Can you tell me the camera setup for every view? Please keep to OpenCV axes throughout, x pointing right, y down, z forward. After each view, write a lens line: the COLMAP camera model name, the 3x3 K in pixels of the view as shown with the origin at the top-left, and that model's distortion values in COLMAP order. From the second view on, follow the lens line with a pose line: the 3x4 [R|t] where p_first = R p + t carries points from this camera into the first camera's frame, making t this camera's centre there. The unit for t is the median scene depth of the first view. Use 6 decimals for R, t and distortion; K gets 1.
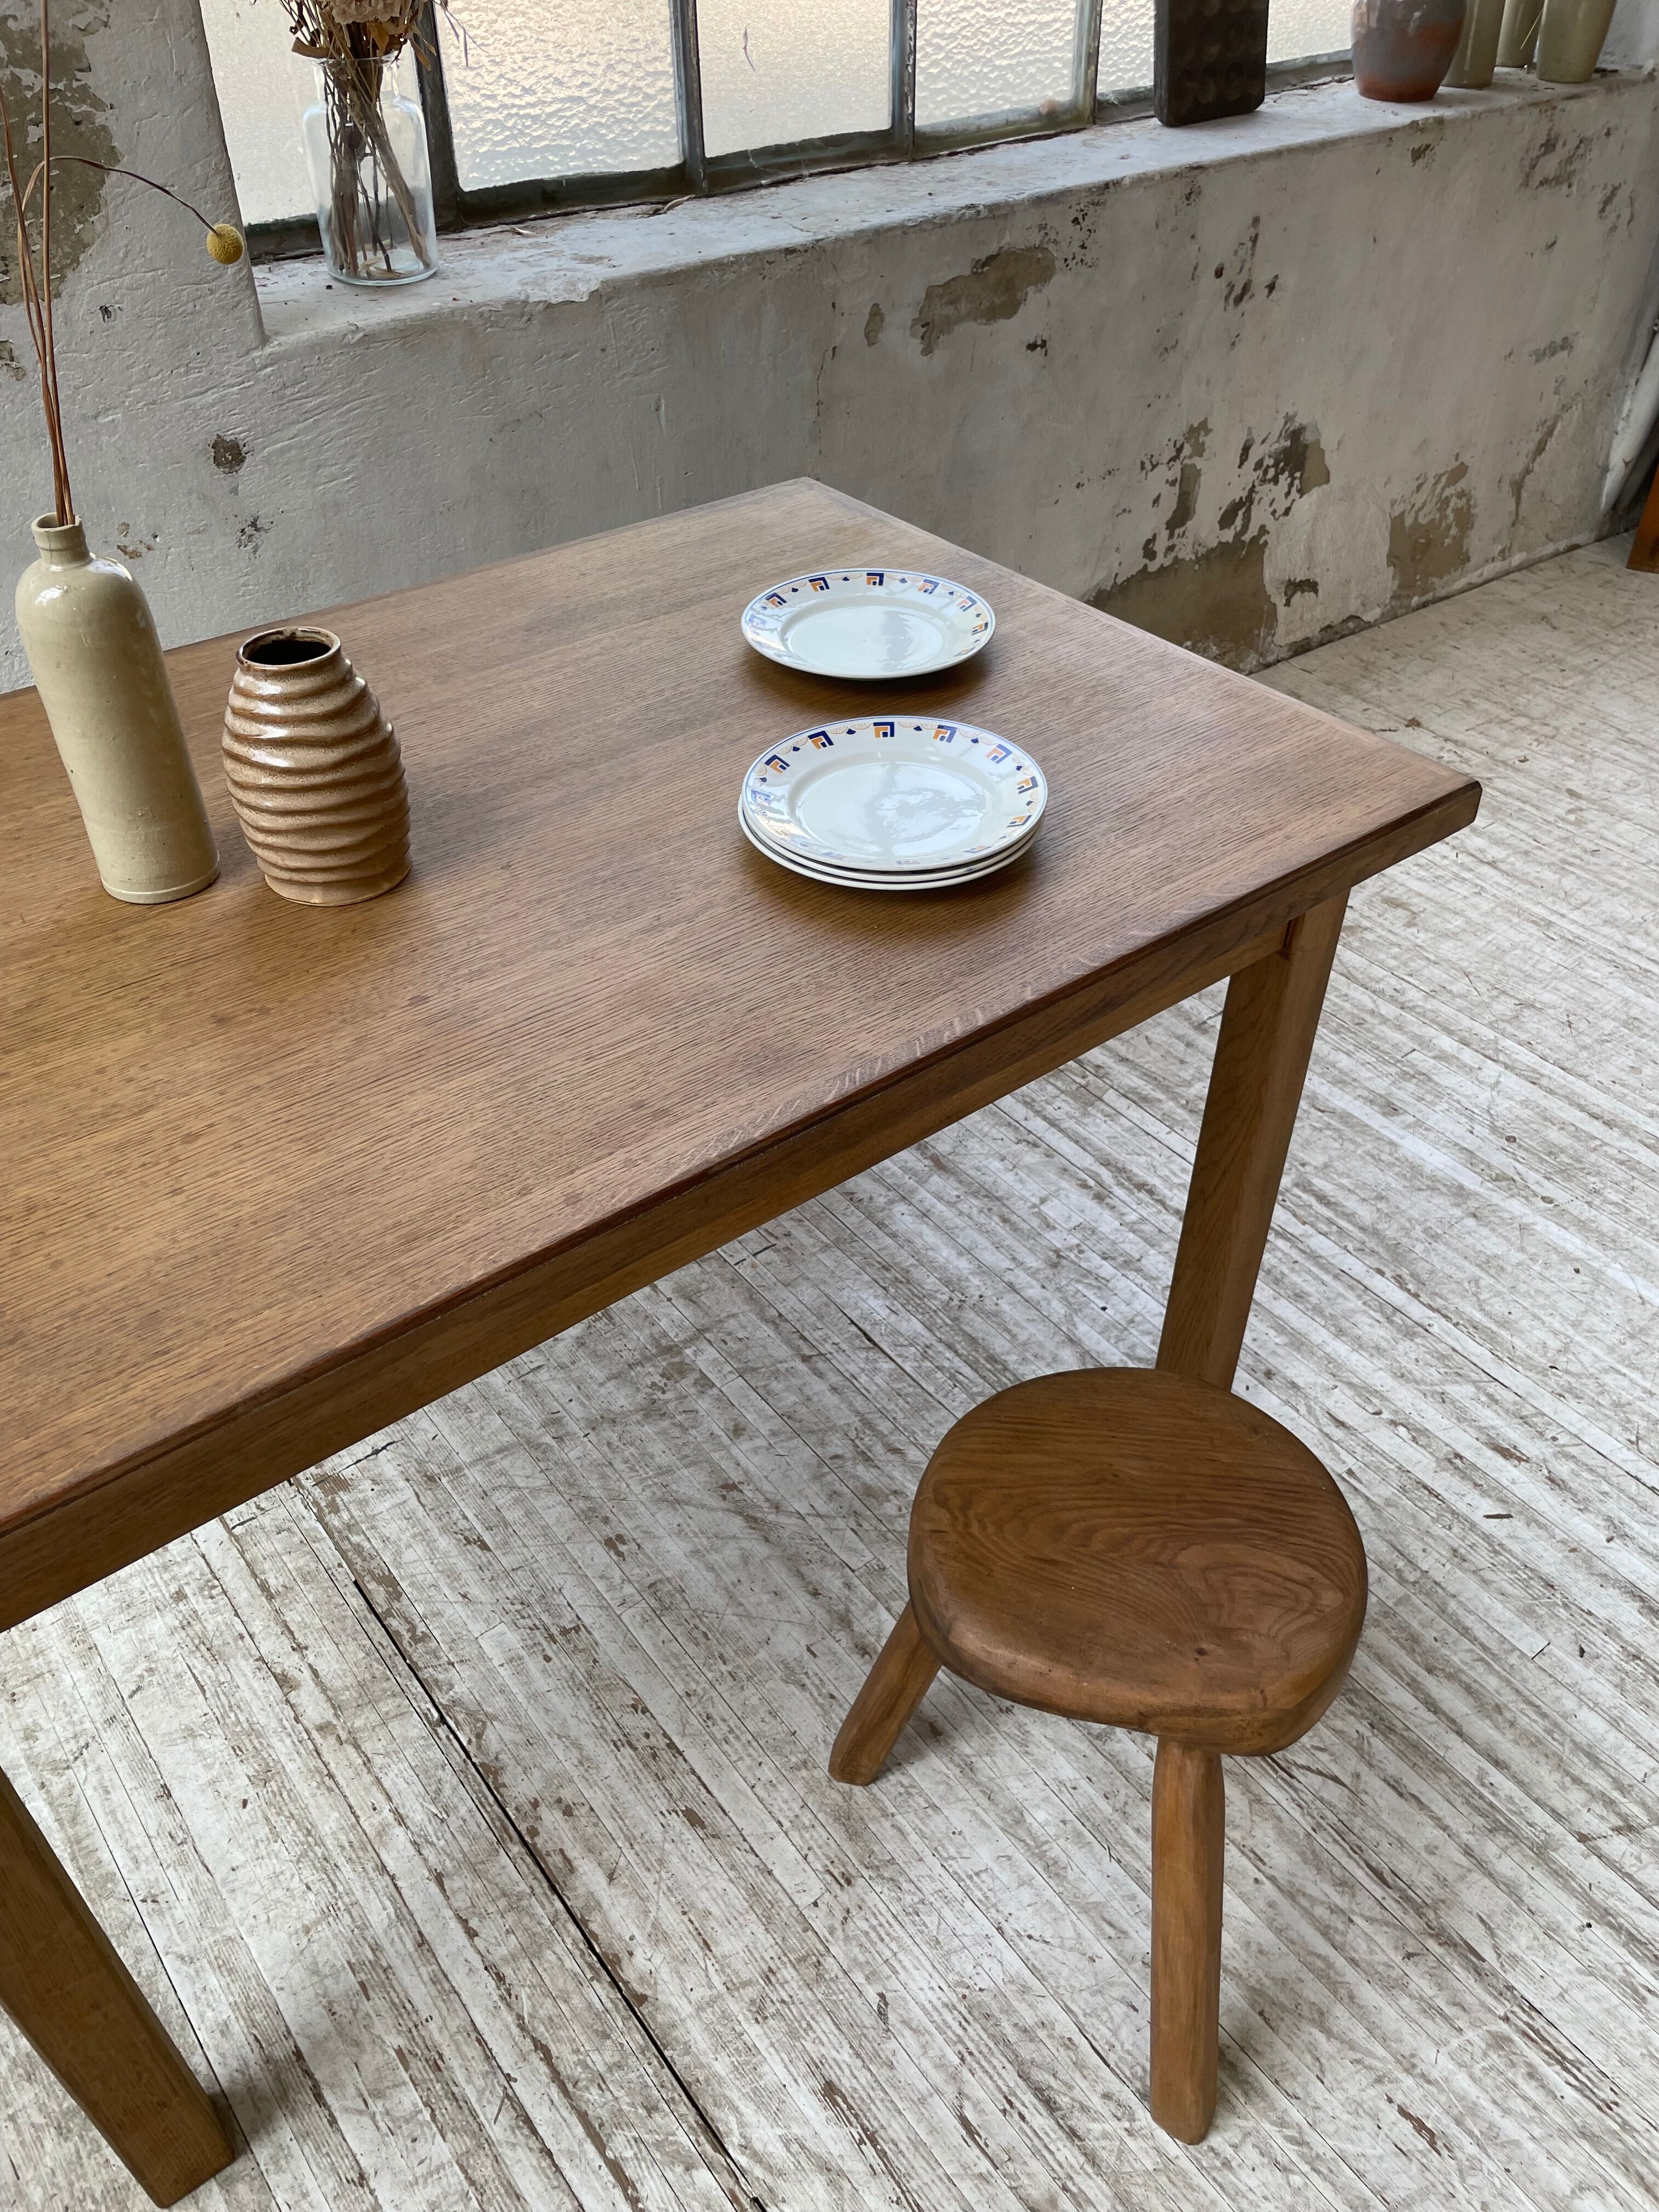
lens RADIAL K [[1687.6, 0, 851.0], [0, 1687.6, 1109.5], [0, 0, 1]] dist [0.083581, -0.117074]
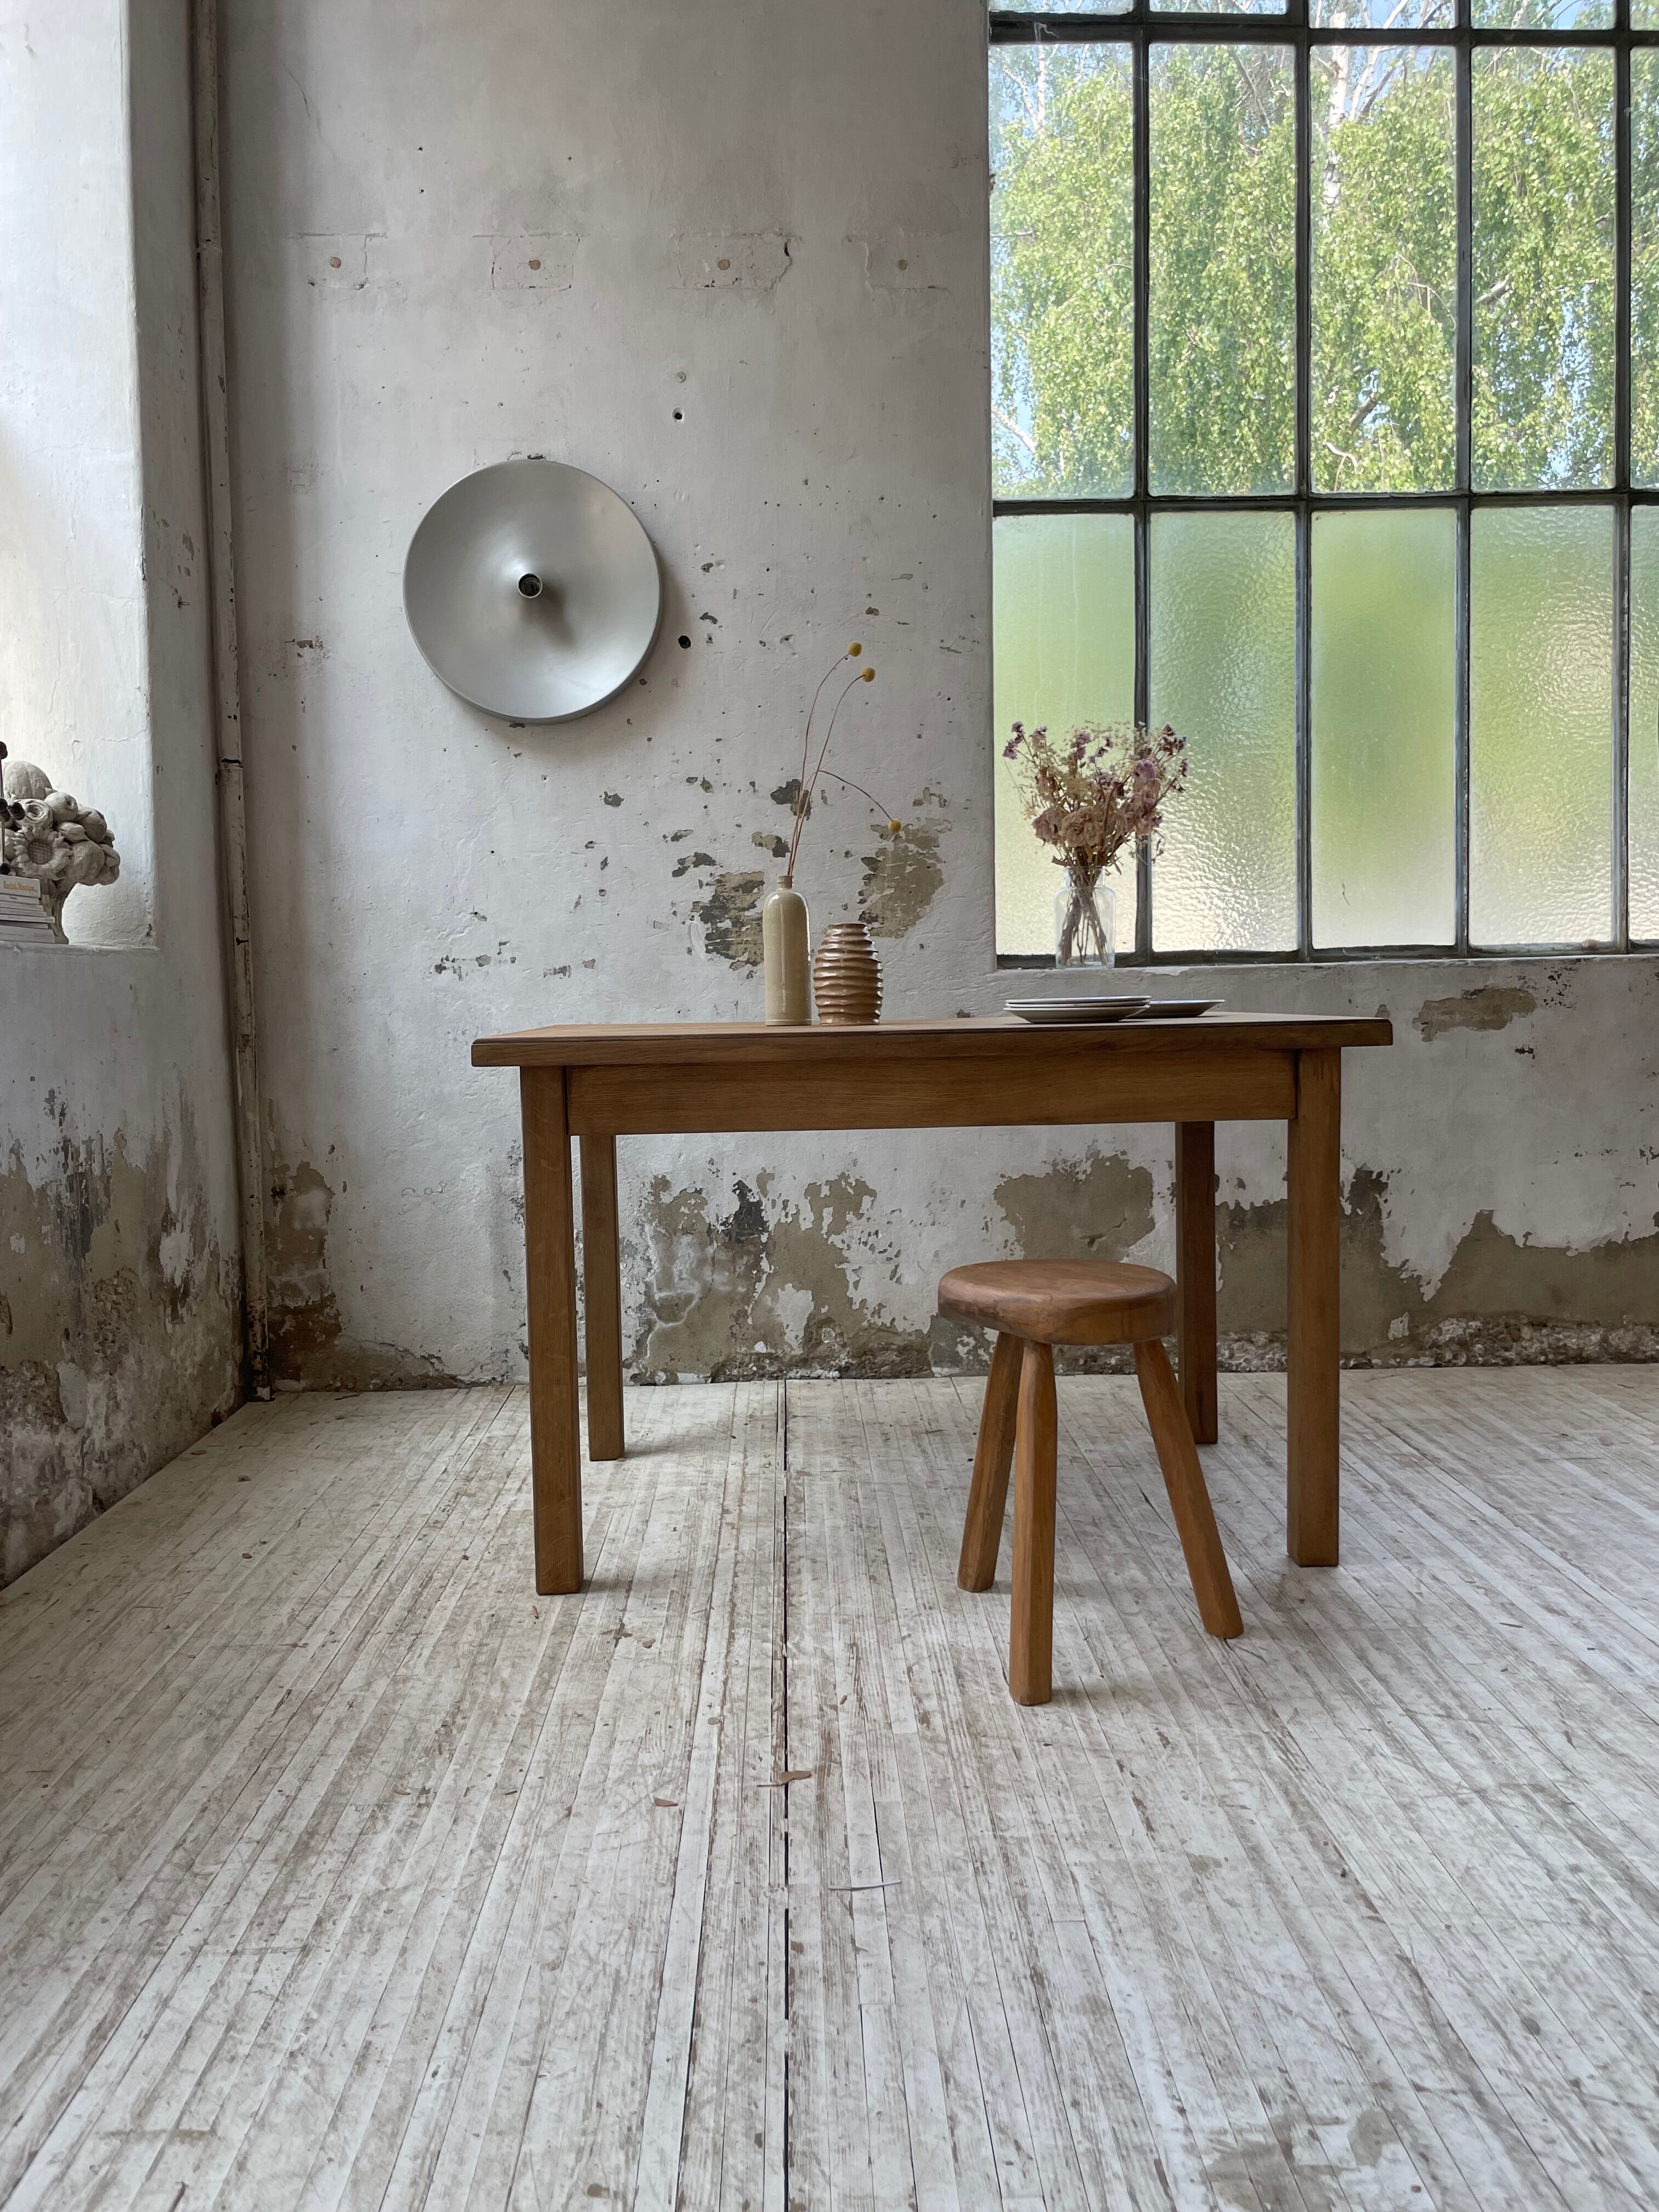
lens RADIAL K [[1686.6, 0, 849.2], [0, 1686.6, 1079.4], [0, 0, 1]] dist [0.086470, -0.119910]
pose [[0.810606, 0.014396, -0.585416, 0.719207], [-0.357772, 0.803599, -0.475634, 0.695730], [0.463592, 0.594997, 0.656553, -0.322133]]
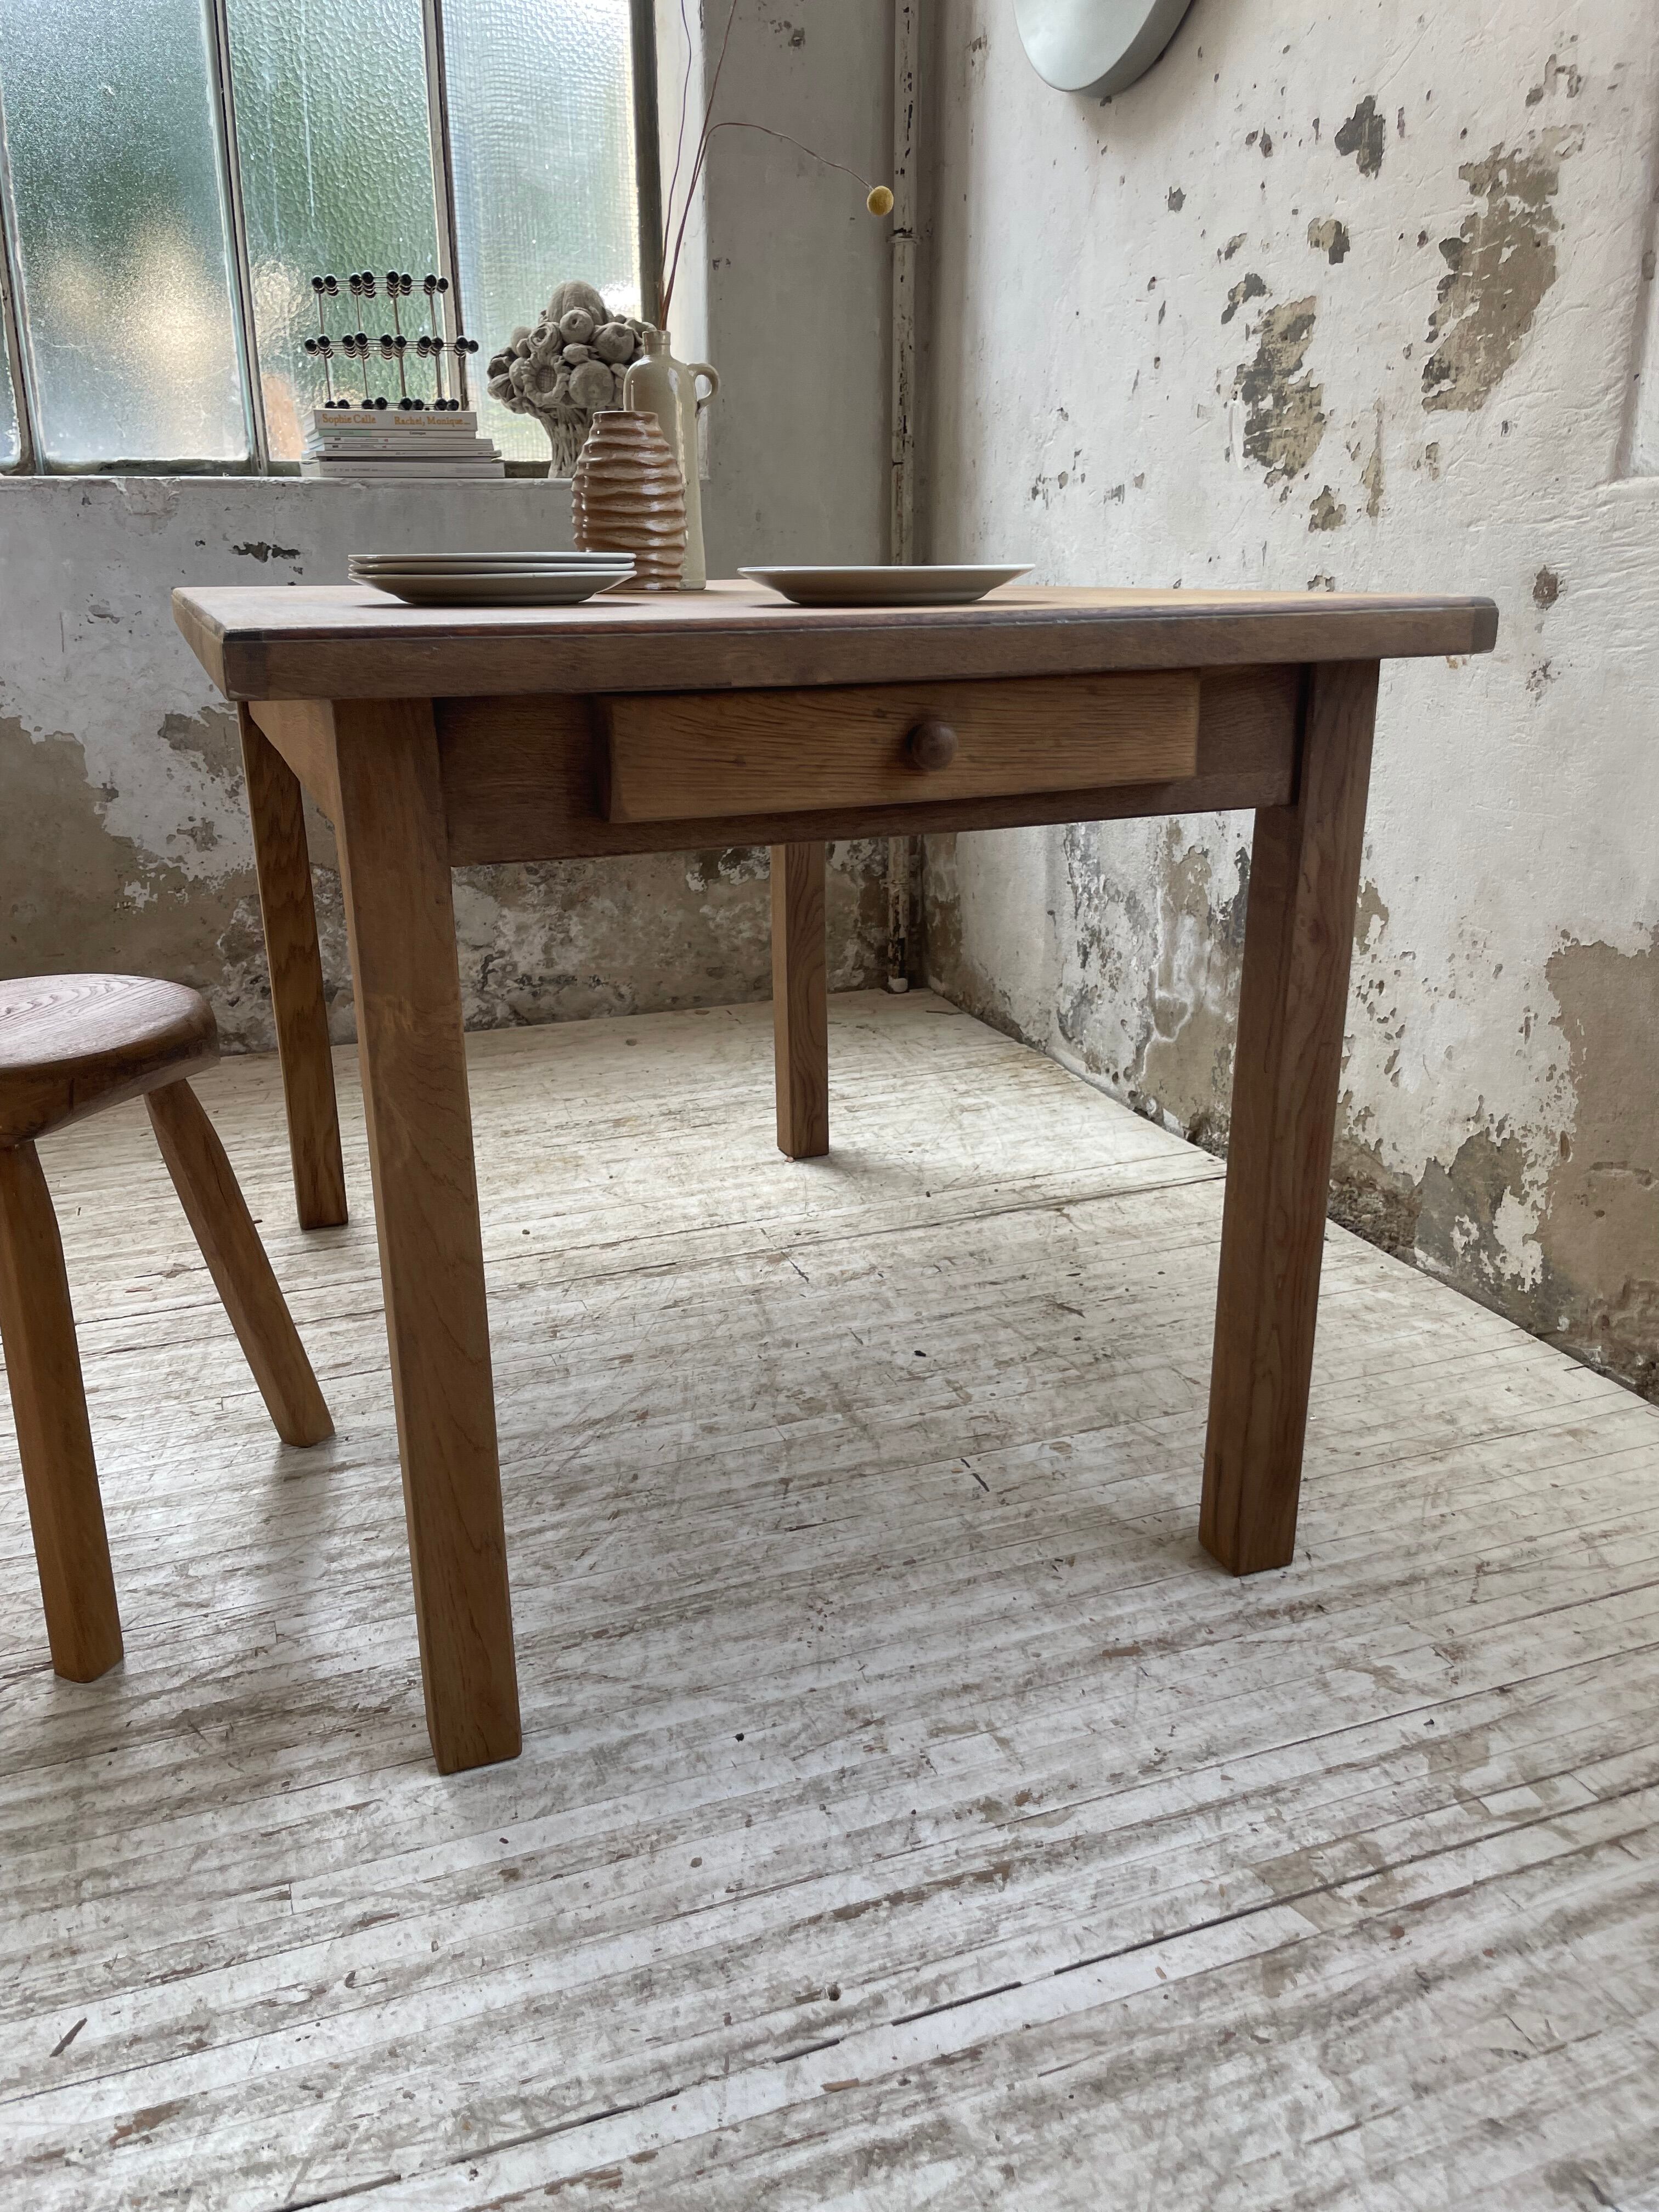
lens RADIAL K [[1687.6, 0, 805.3], [0, 1687.6, 1080.3], [0, 0, 1]] dist [0.083581, -0.117074]
pose [[-0.306288, 0.287121, -0.907606, 0.730502], [-0.598273, 0.683543, 0.418137, -0.372883], [0.740443, 0.671067, -0.037584, 0.982833]]
